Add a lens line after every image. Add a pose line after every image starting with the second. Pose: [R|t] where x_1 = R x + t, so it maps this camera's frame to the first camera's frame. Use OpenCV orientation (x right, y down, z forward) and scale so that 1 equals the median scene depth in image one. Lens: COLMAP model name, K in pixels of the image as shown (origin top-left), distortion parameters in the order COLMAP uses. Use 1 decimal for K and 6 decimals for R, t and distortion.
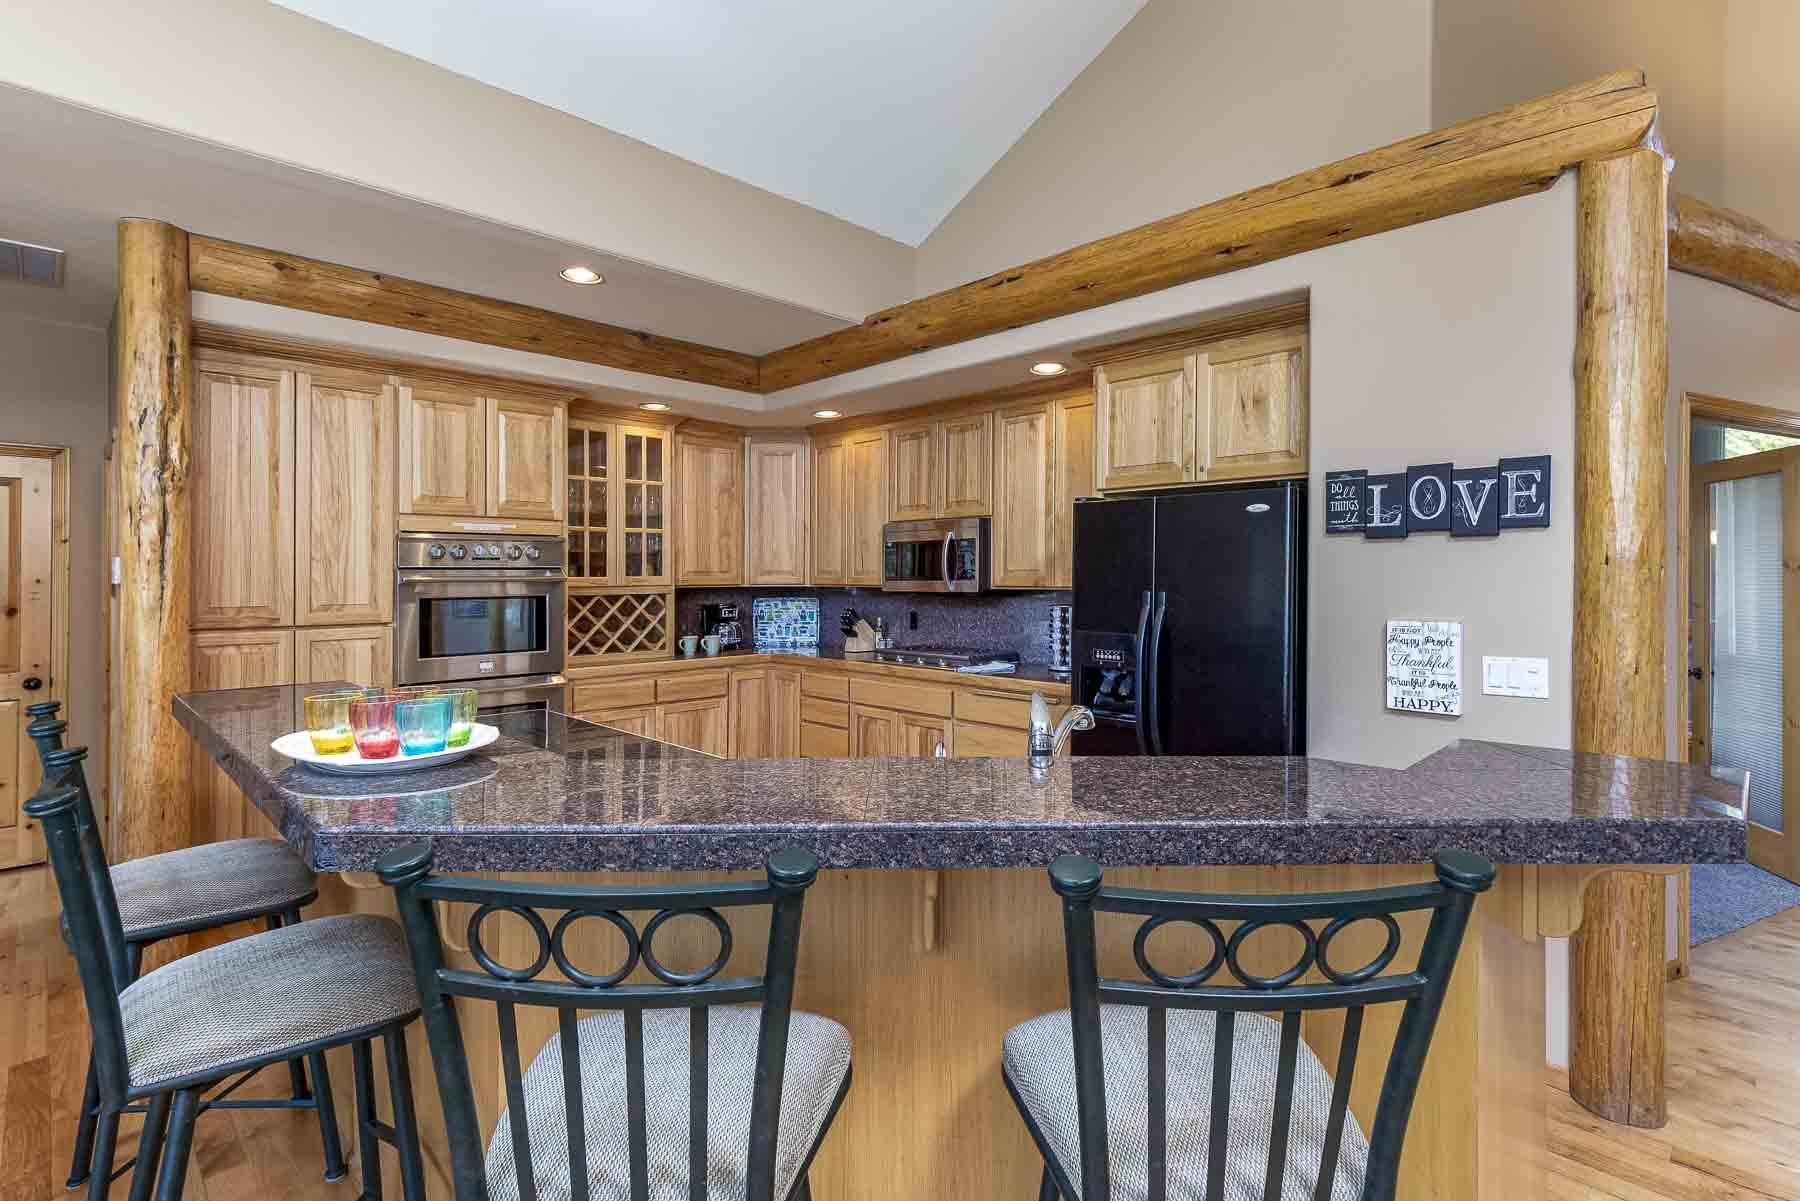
lens RADIAL K [[849.0, 0, 924.5], [0, 849.0, 573.0], [0, 0, 1]] dist [0.003300, 0.000443]
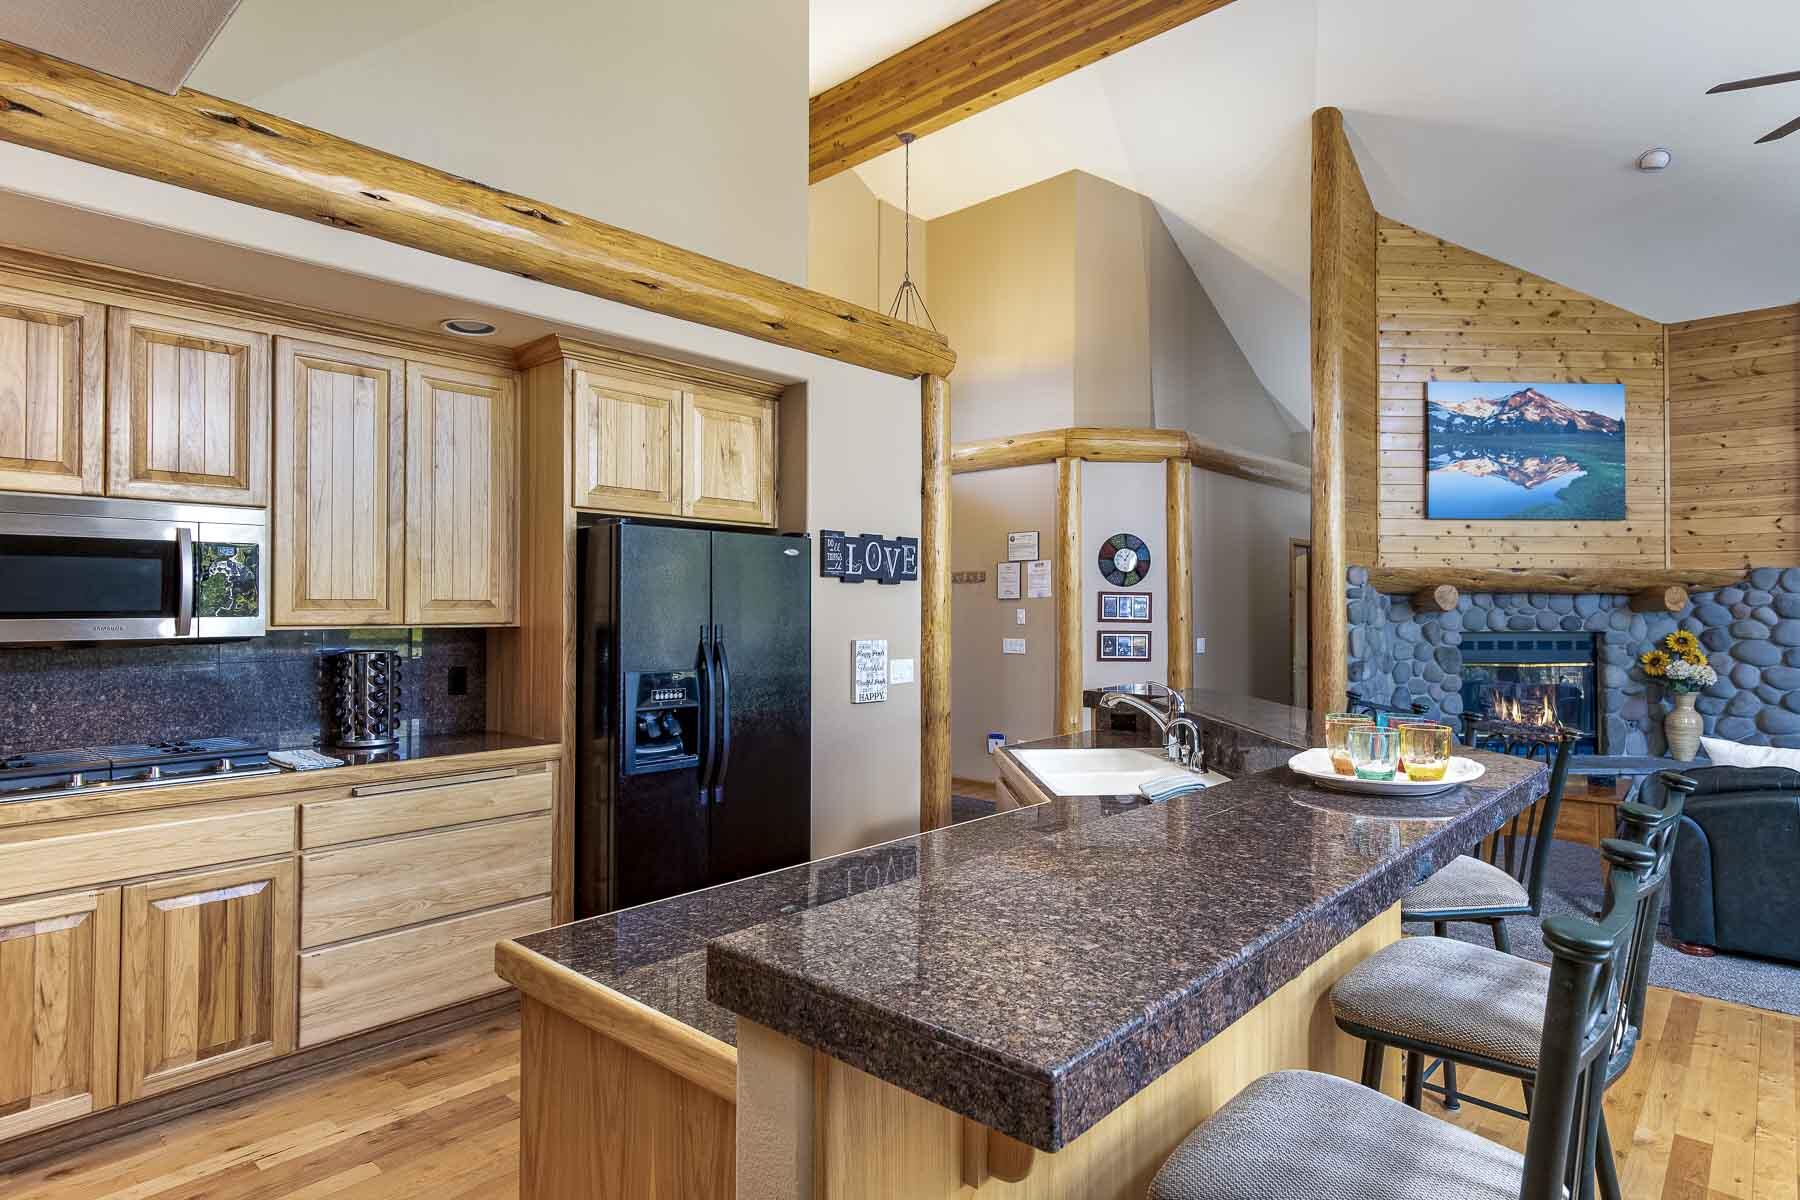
lens RADIAL K [[973.8, 0, 914.2], [0, 973.8, 593.9], [0, 0, 1]] dist [0.030864, -0.015832]
pose [[-0.041656, 0.016603, 0.998994, -0.638509], [-0.004305, 0.999850, -0.016797, 0.002757], [-0.999123, -0.005001, -0.041579, 0.575306]]
